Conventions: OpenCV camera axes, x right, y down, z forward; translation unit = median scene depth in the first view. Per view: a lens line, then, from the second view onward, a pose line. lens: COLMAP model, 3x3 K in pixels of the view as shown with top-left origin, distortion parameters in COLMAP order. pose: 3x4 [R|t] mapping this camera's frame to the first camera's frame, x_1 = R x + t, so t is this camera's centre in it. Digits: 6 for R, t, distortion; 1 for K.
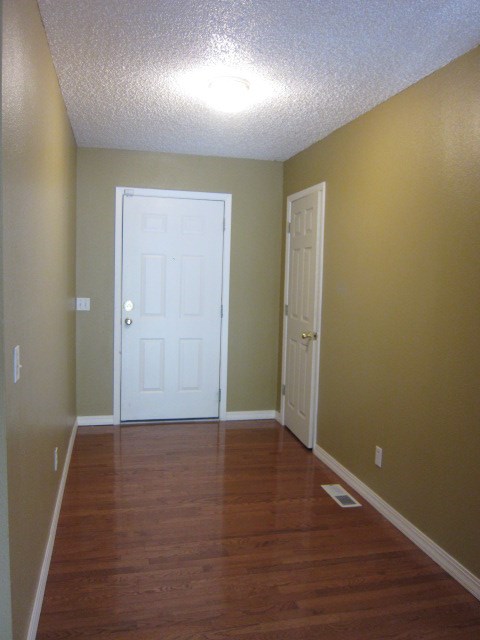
lens RADIAL K [[530.3, 0, 241.3], [0, 530.3, 308.1], [0, 0, 1]] dist [-0.104530, 0.088801]
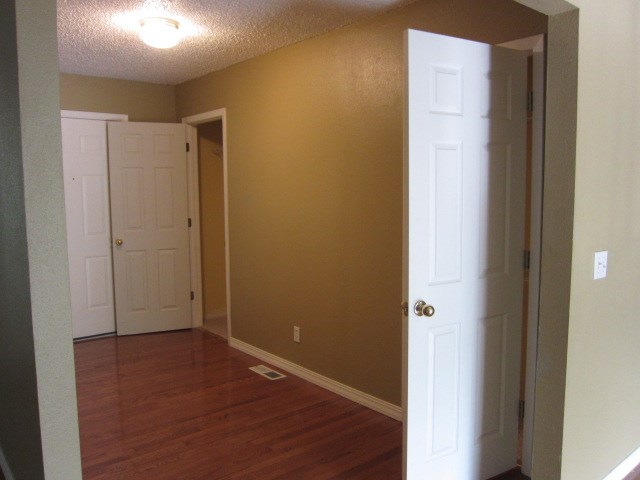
lens RADIAL K [[530.3, 0, 320.0], [0, 530.3, 240.0], [0, 0, 1]] dist [-0.104530, 0.088801]
pose [[0.895517, -0.073119, 0.438980, -0.228658], [0.056857, 0.997125, 0.050098, -0.000742], [-0.441380, -0.019904, 0.897099, -0.150446]]
